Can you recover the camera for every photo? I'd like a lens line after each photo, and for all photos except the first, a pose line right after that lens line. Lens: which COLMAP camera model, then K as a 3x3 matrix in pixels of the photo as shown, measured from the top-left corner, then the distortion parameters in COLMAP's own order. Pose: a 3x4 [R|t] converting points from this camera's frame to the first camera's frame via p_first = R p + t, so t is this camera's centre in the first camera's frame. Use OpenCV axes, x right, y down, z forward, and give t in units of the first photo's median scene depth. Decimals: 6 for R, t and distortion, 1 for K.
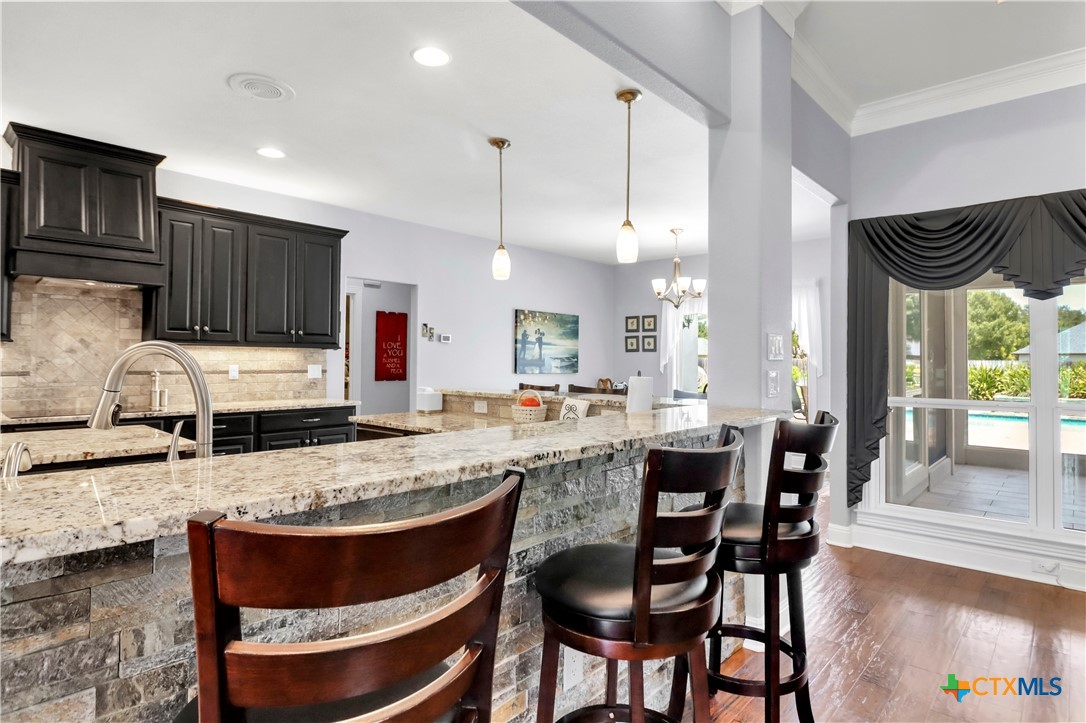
lens RADIAL K [[607.2, 0, 548.0], [0, 607.2, 360.3], [0, 0, 1]] dist [0.003098, -0.002207]
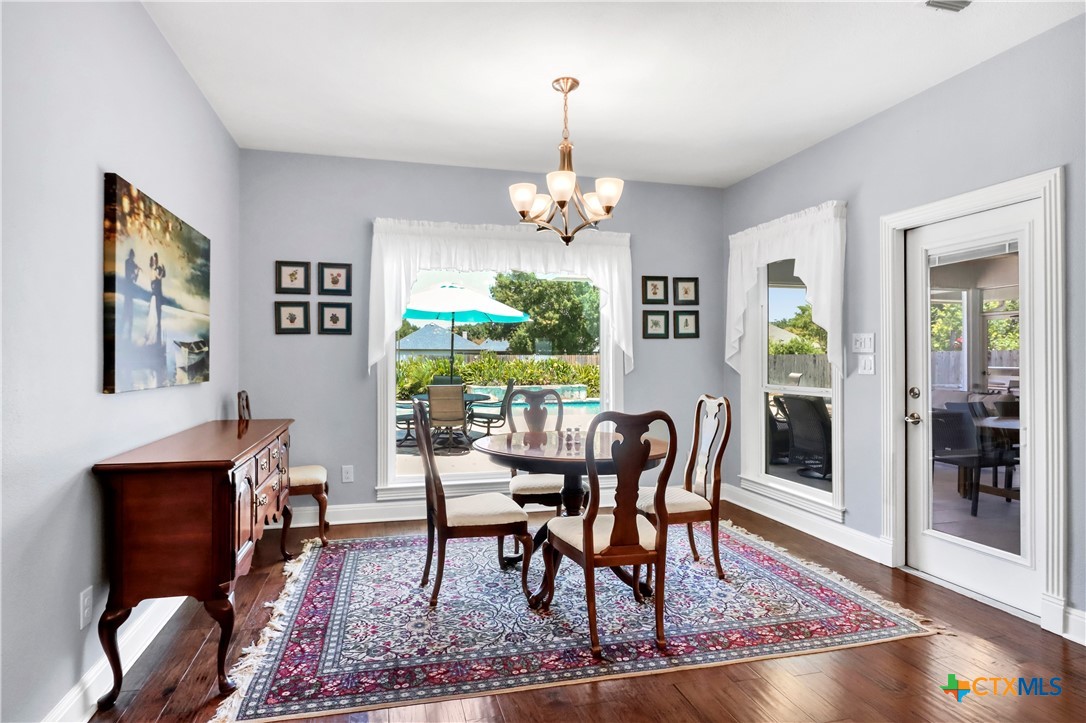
lens RADIAL K [[586.7, 0, 518.1], [0, 586.7, 358.3], [0, 0, 1]] dist [0.002382, -0.009964]
pose [[0.579767, -0.001651, 0.814781, -0.143926], [-0.004214, 0.999978, 0.005025, 0.002695], [-0.814771, -0.006347, 0.579748, 0.577037]]
